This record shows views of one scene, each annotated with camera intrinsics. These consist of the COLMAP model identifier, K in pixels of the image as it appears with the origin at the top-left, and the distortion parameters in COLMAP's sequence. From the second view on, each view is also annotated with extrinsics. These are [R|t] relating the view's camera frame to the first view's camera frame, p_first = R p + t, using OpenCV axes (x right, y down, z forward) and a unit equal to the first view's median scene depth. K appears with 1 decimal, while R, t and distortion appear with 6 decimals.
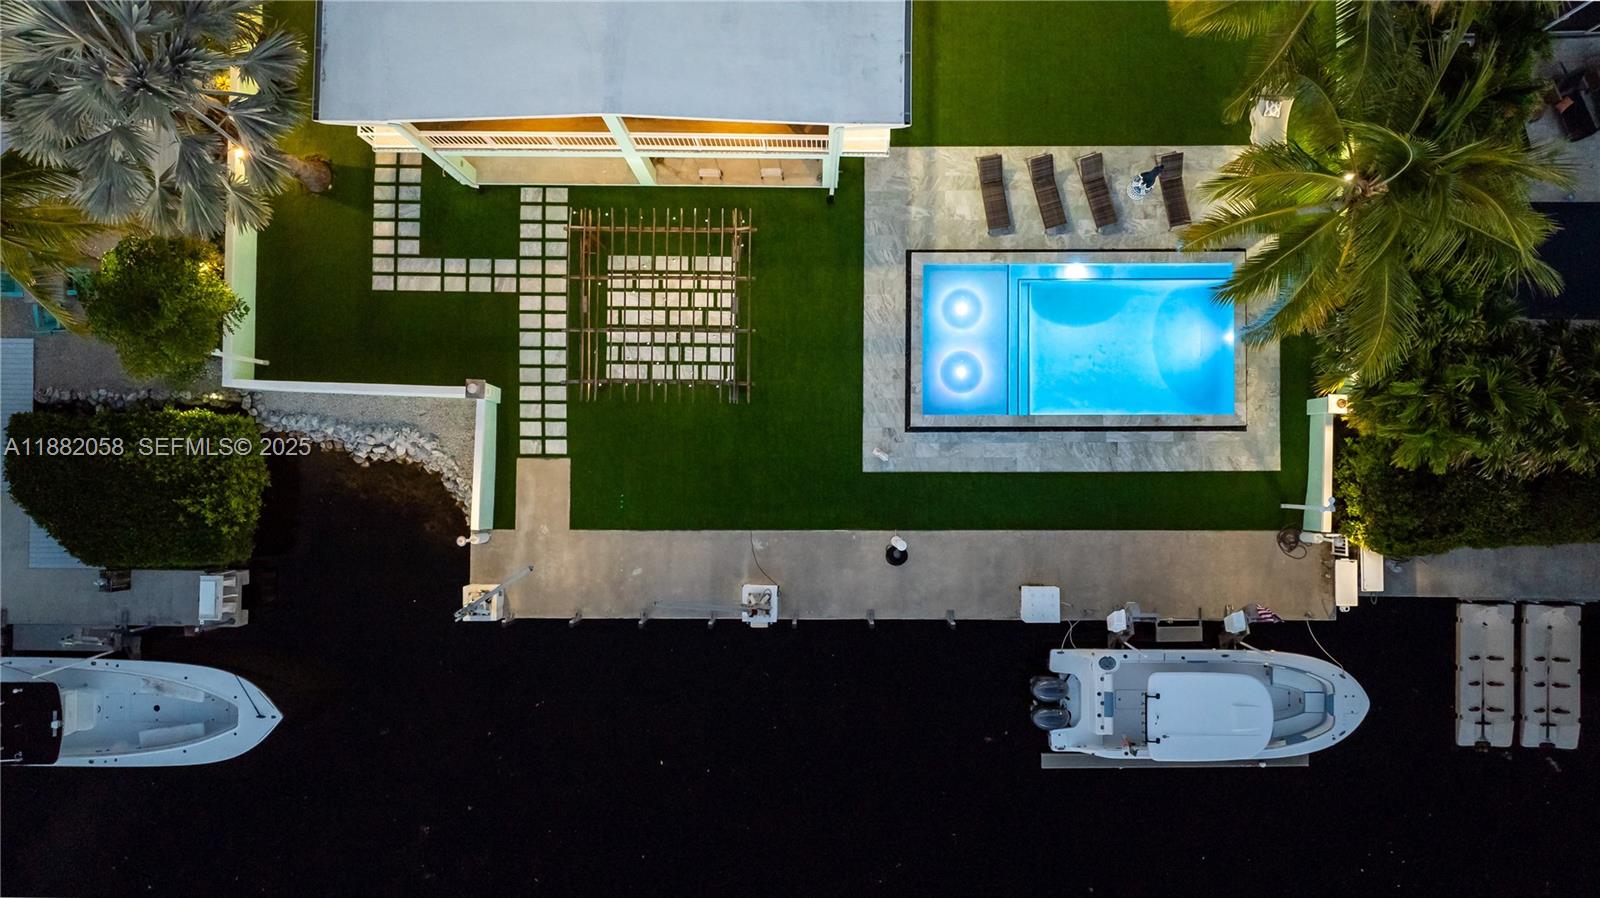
lens RADIAL K [[1115.6, 0, 800.0], [0, 1115.6, 449.0], [0, 0, 1]] dist [-0.009941, -0.007619]
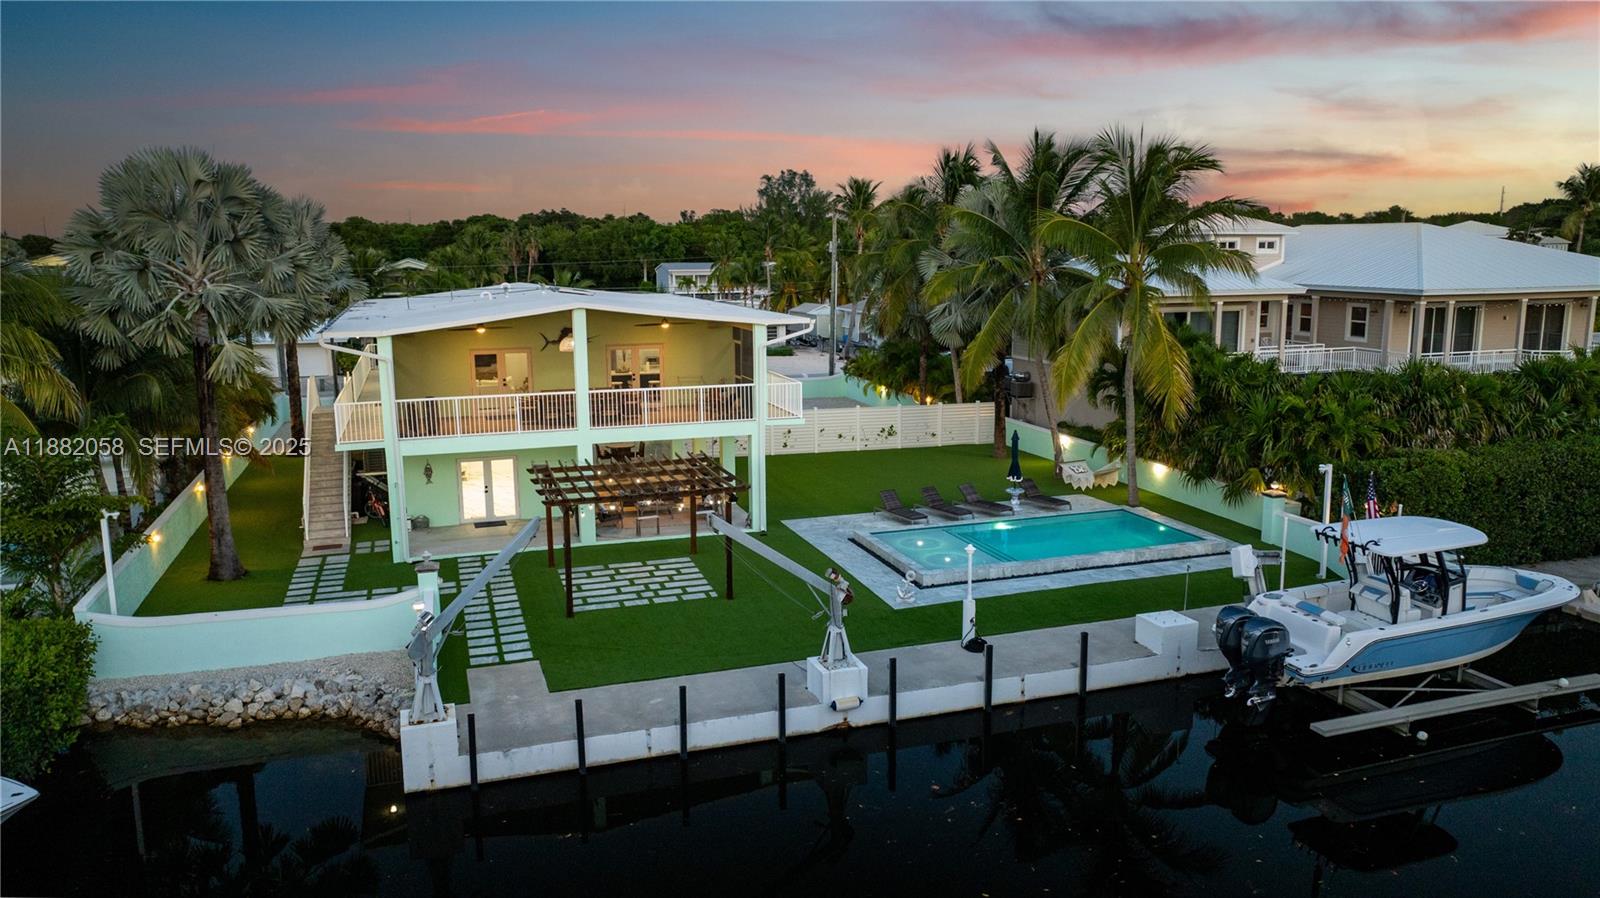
lens RADIAL K [[1141.7, 0, 800.3], [0, 1141.7, 441.9], [0, 0, 1]] dist [-0.012774, 0.001998]
pose [[0.944878, -0.047346, 0.323981, -0.285890], [0.327189, 0.173857, -0.928828, 0.778047], [-0.012350, 0.983632, 0.179764, 0.715937]]
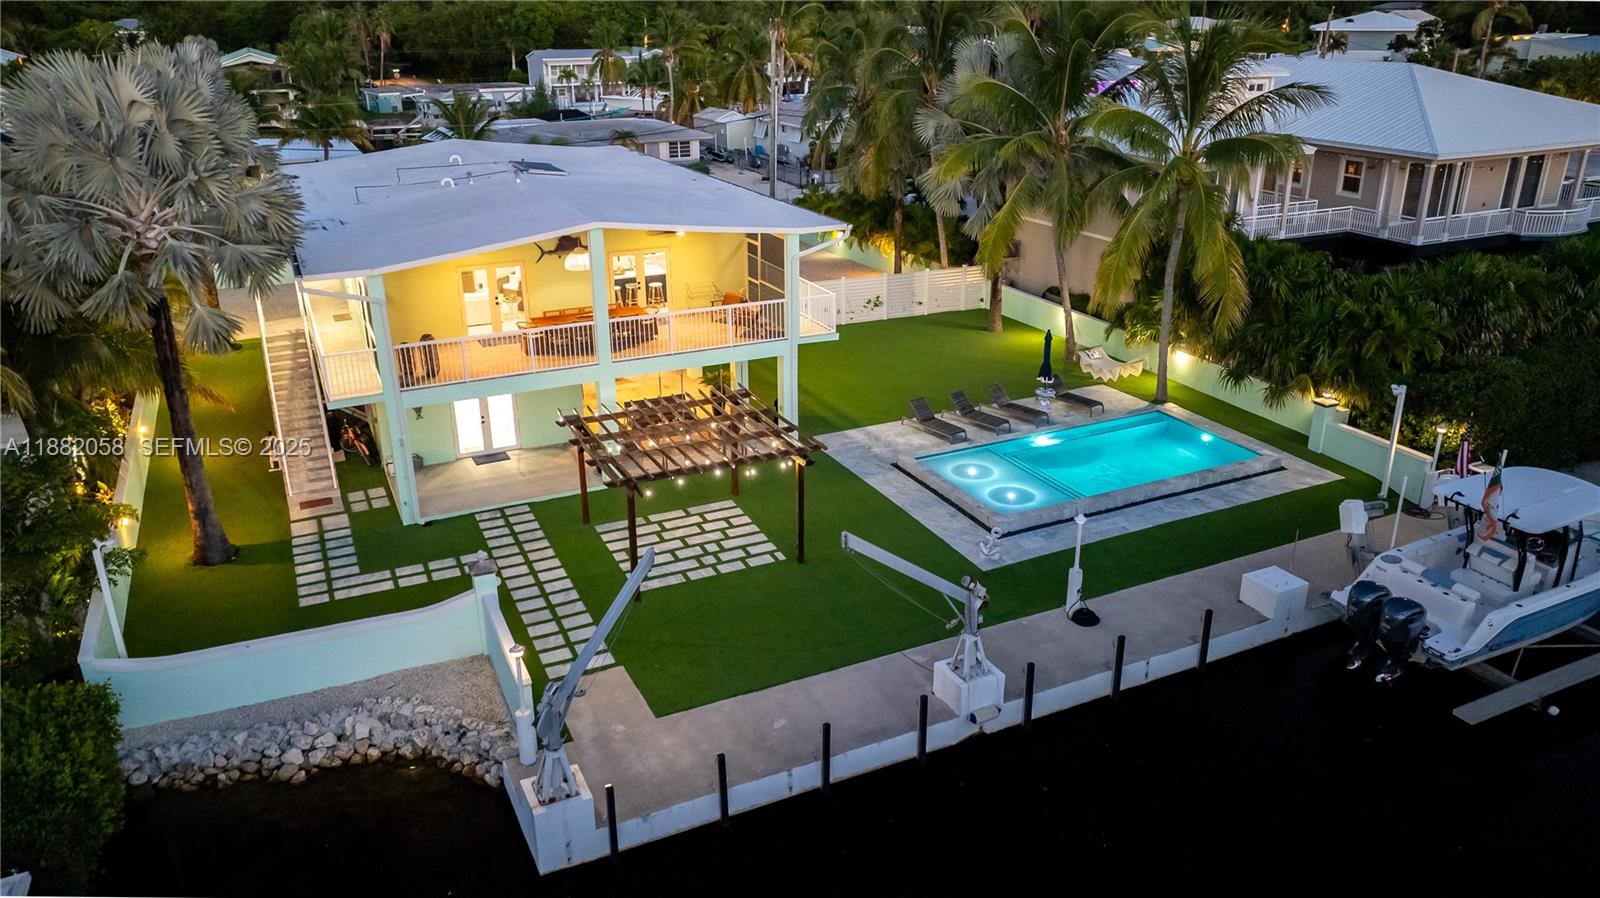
lens RADIAL K [[1141.7, 0, 800.3], [0, 1141.7, 441.9], [0, 0, 1]] dist [-0.012774, 0.001998]
pose [[0.897356, -0.148839, 0.415452, -0.385118], [0.441038, 0.335409, -0.832458, 0.608751], [-0.015444, 0.930241, 0.366625, 0.613781]]
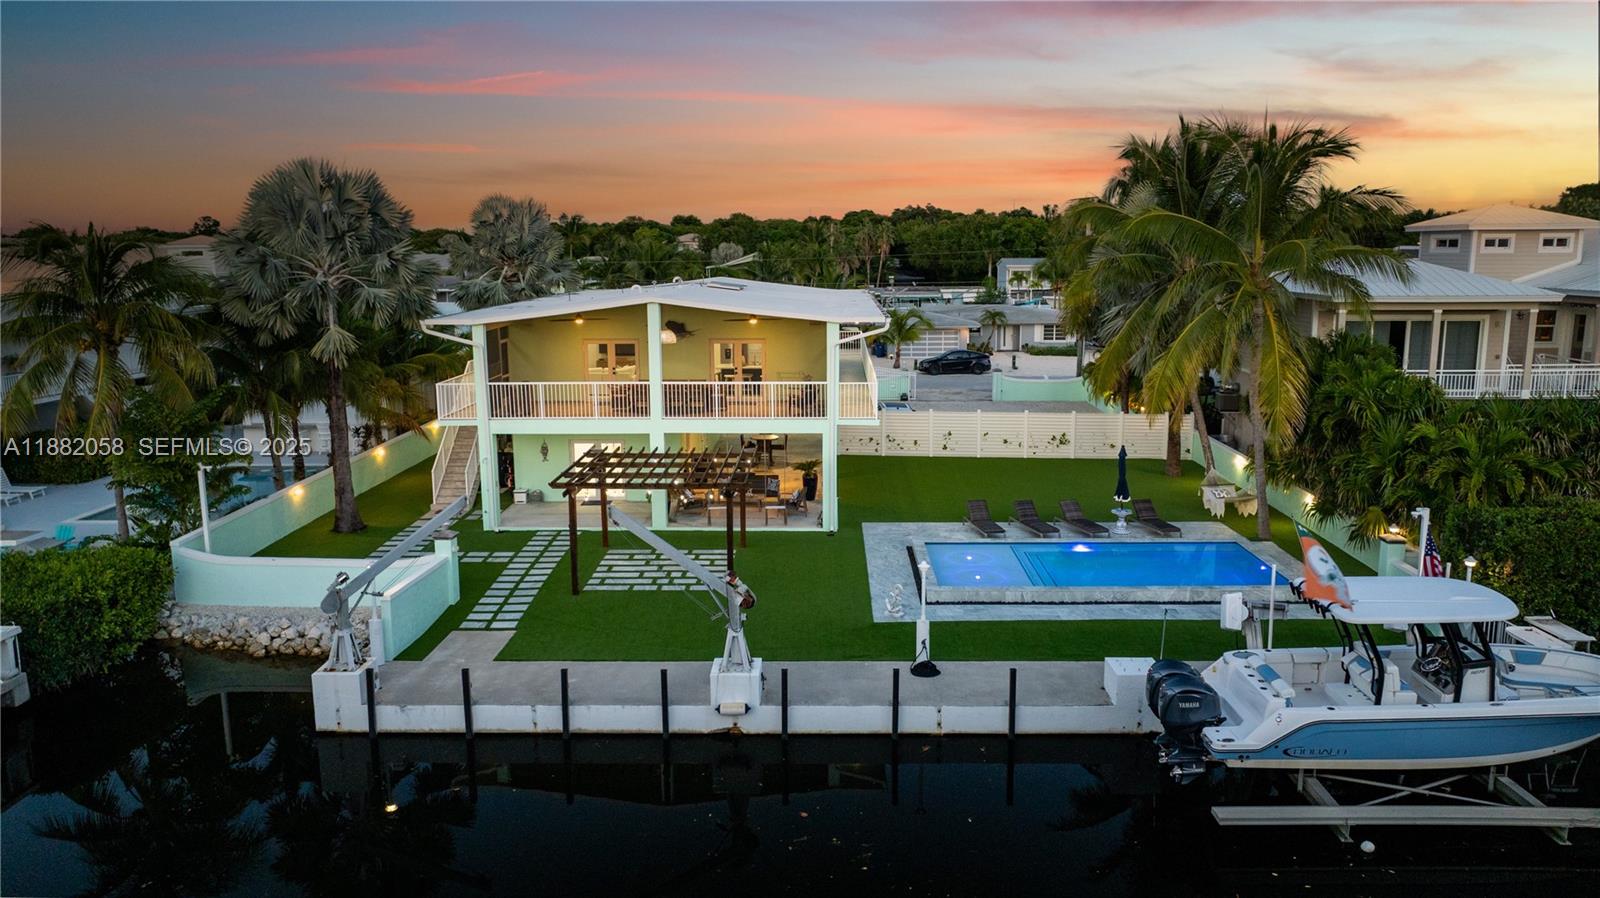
lens RADIAL K [[1141.7, 0, 800.3], [0, 1141.7, 441.9], [0, 0, 1]] dist [-0.012774, 0.001998]
pose [[0.999858, 0.011237, -0.012575, 0.011422], [-0.014463, 0.187933, -0.982075, 0.812362], [-0.008672, 0.982118, 0.188069, 0.710650]]
